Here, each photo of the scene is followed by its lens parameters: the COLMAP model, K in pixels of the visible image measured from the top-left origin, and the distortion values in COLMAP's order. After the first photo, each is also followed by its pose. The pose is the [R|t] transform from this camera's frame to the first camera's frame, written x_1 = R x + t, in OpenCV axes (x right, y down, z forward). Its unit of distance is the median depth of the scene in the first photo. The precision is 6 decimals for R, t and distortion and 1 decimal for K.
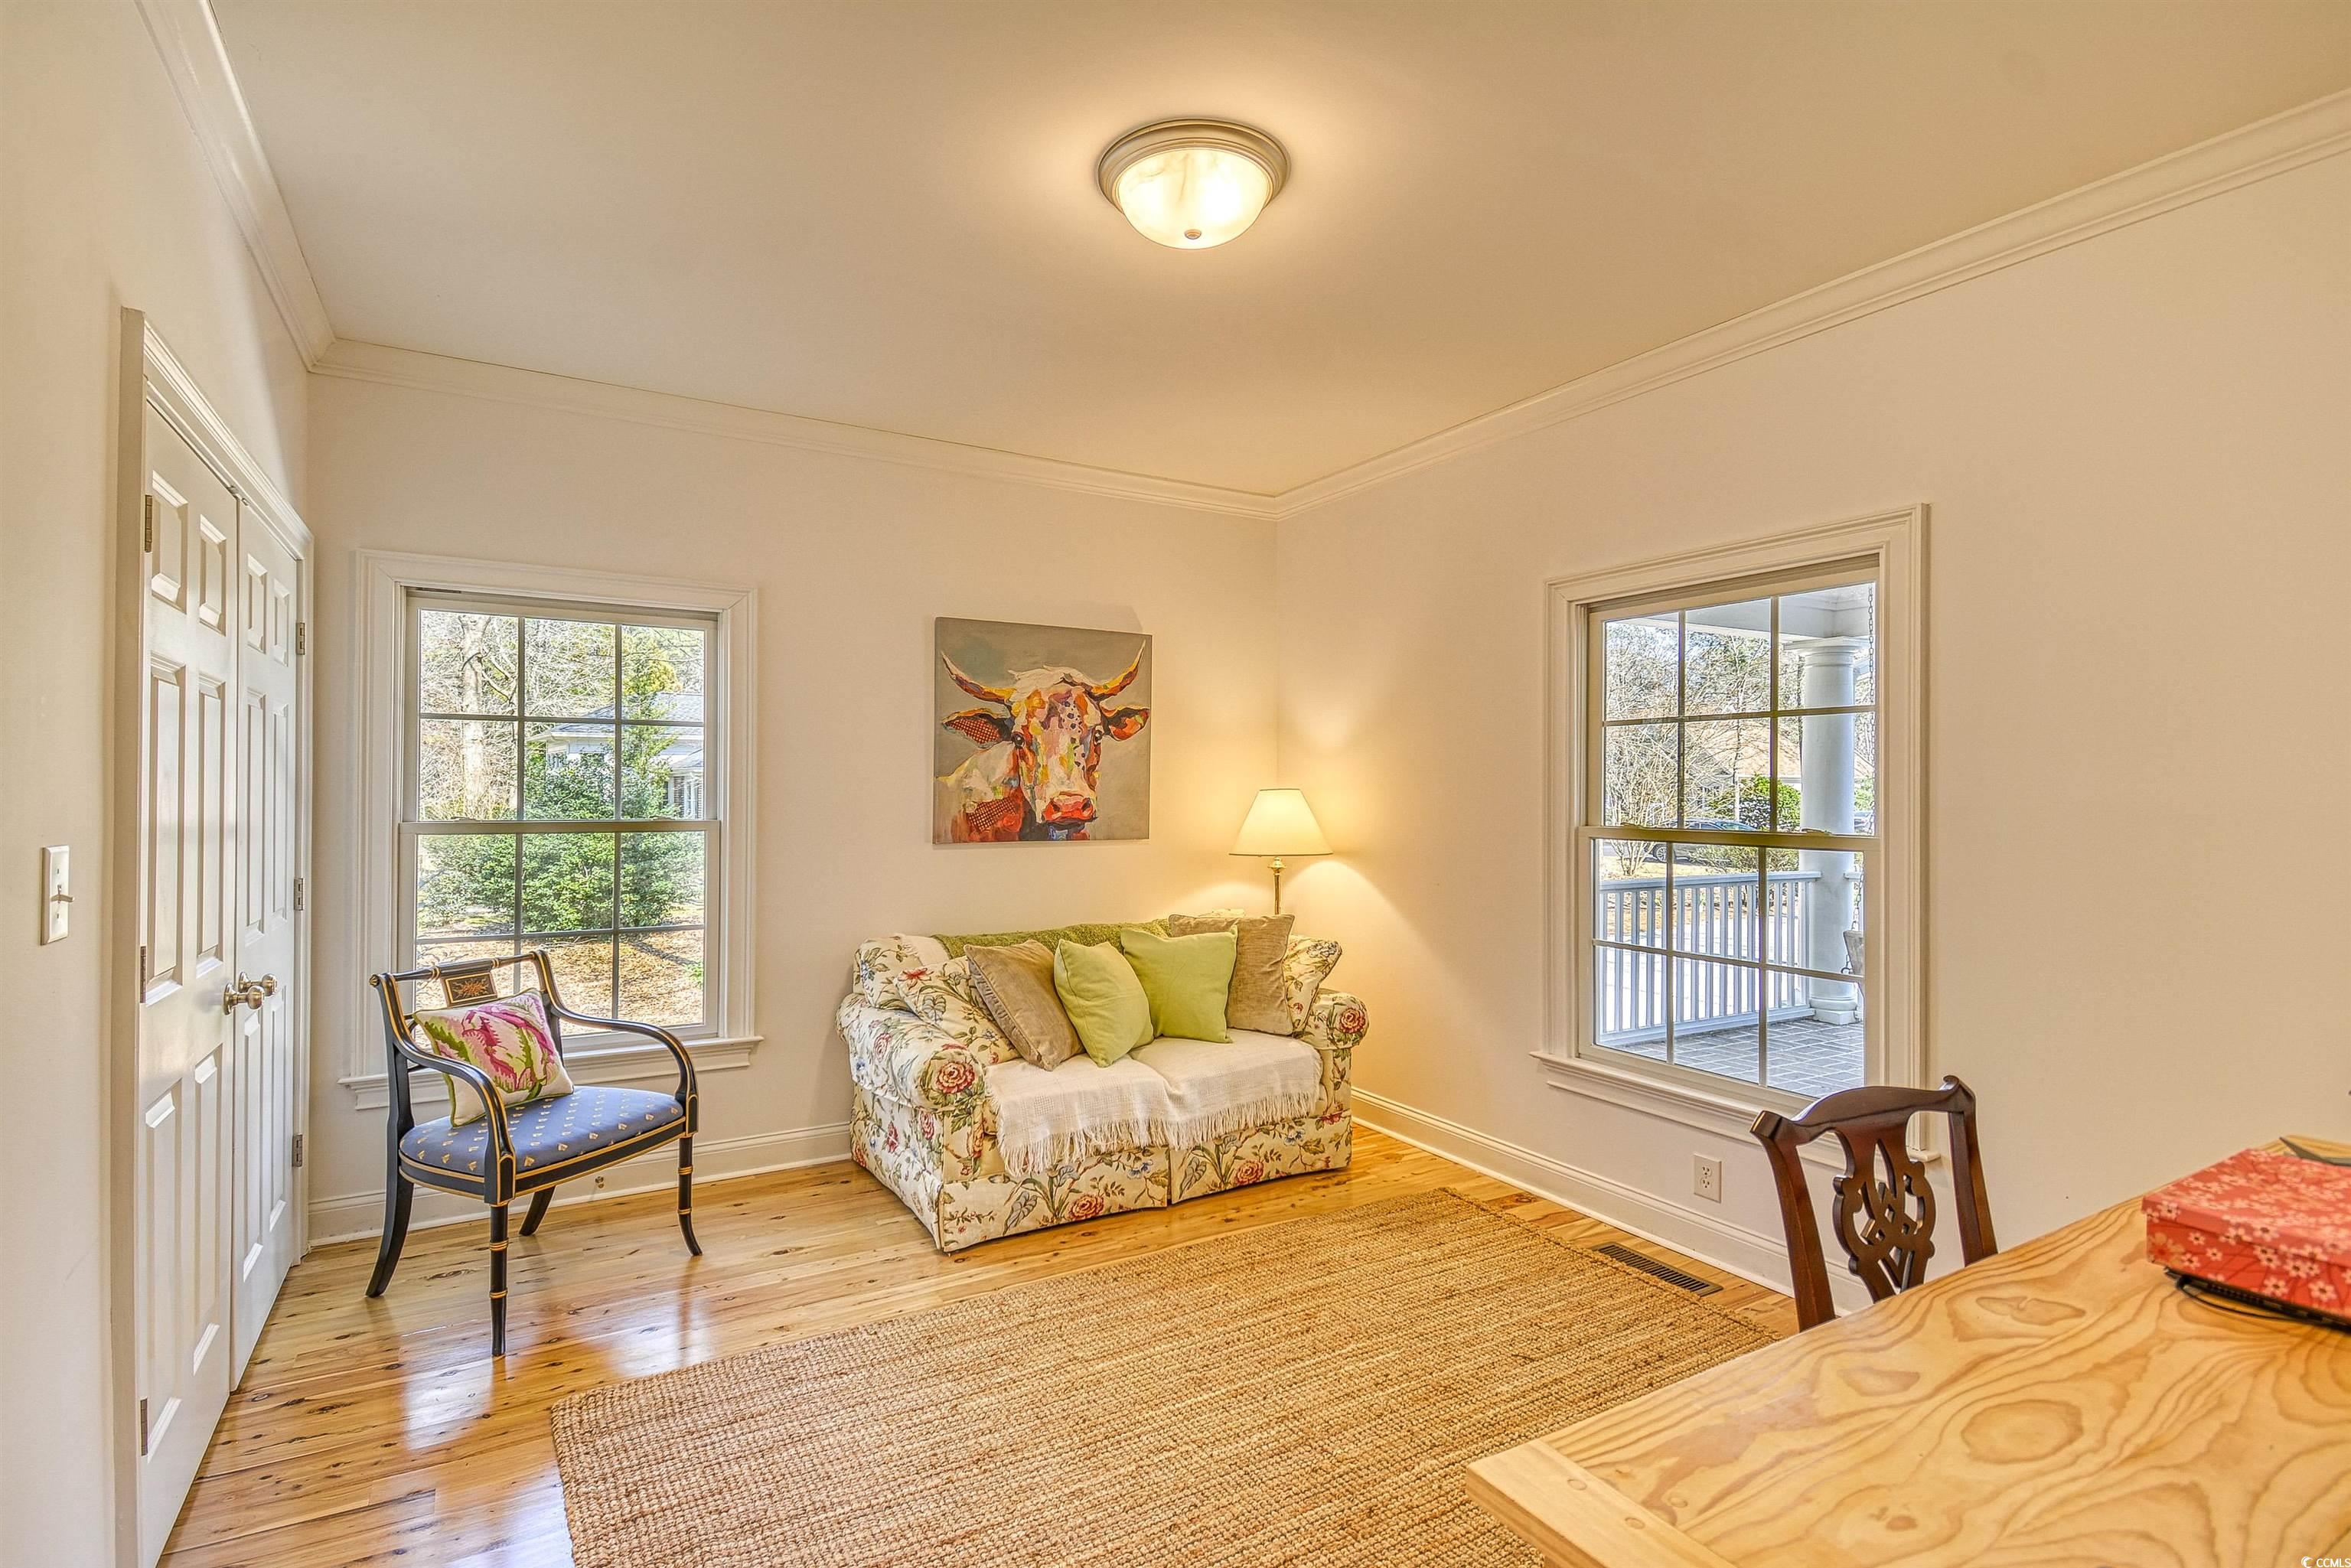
lens RADIAL K [[1070.3, 0, 1129.7], [0, 1070.3, 774.3], [0, 0, 1]] dist [0.009158, -0.018836]
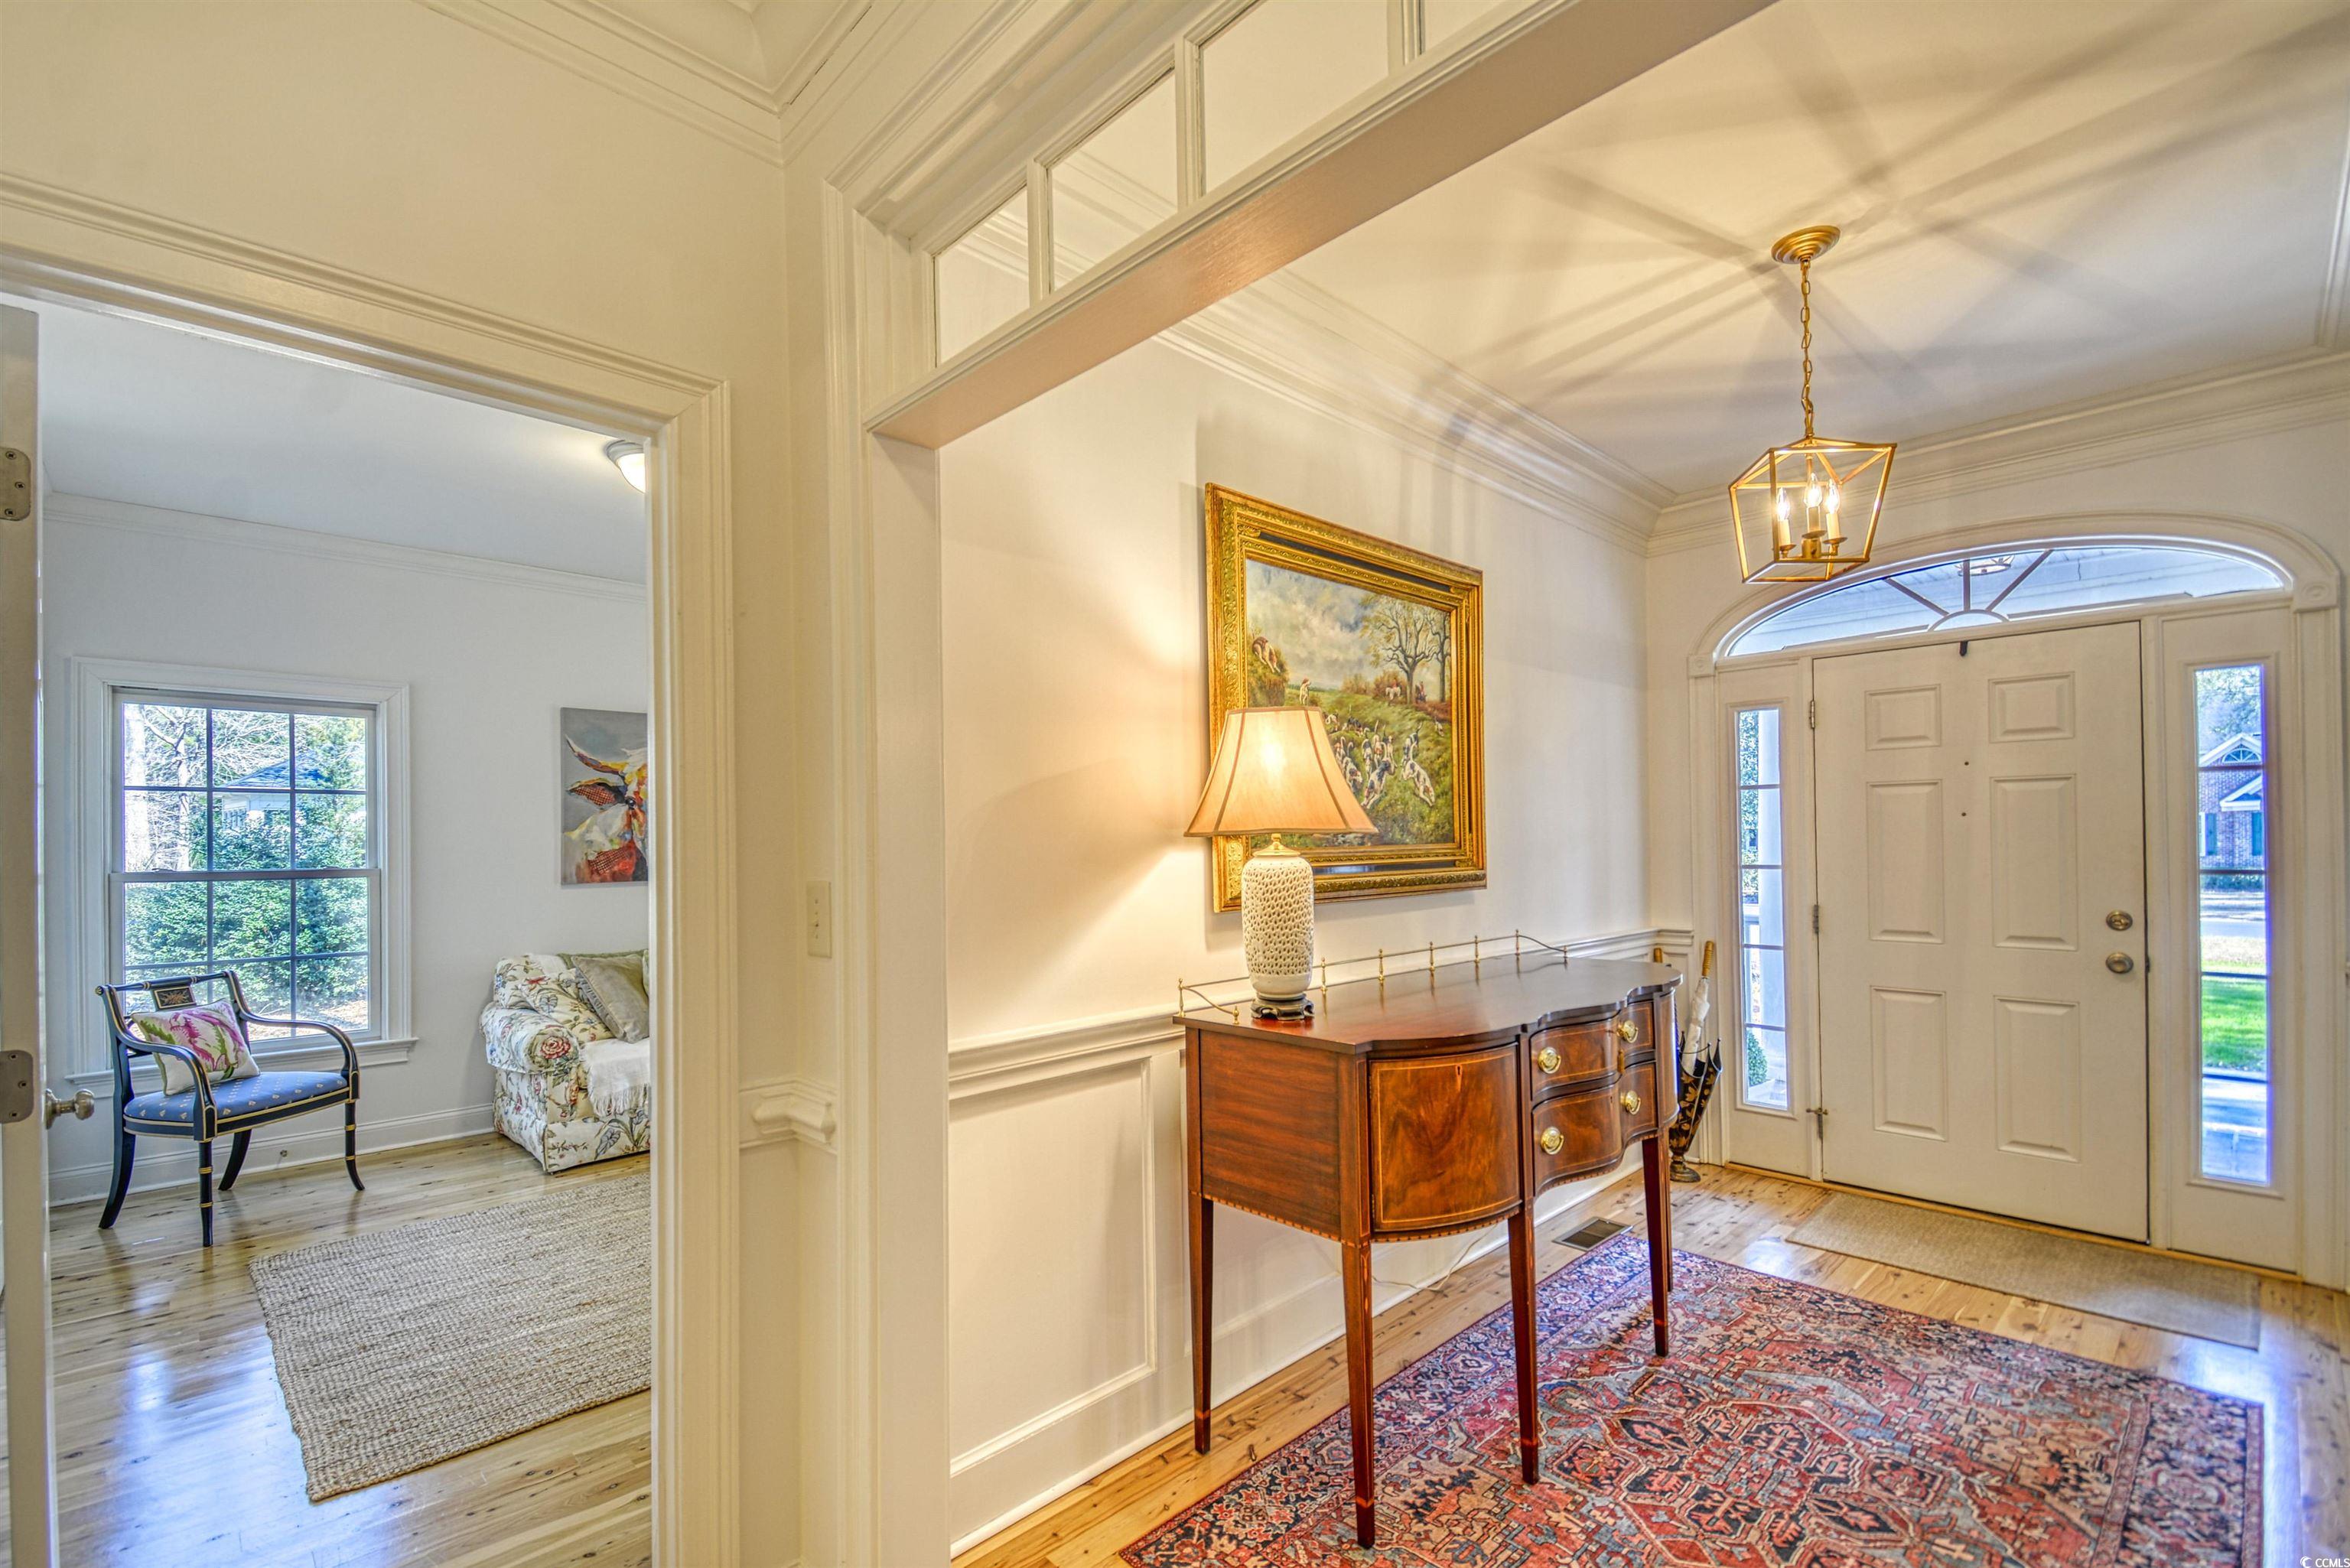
lens RADIAL K [[1245.0, 0, 1172.6], [0, 1245.0, 829.4], [0, 0, 1]] dist [0.004278, -0.032348]
pose [[0.987306, -0.011718, 0.158396, 0.350061], [0.011220, 0.999929, 0.004036, 0.001574], [-0.158432, -0.002208, 0.987367, -0.671825]]
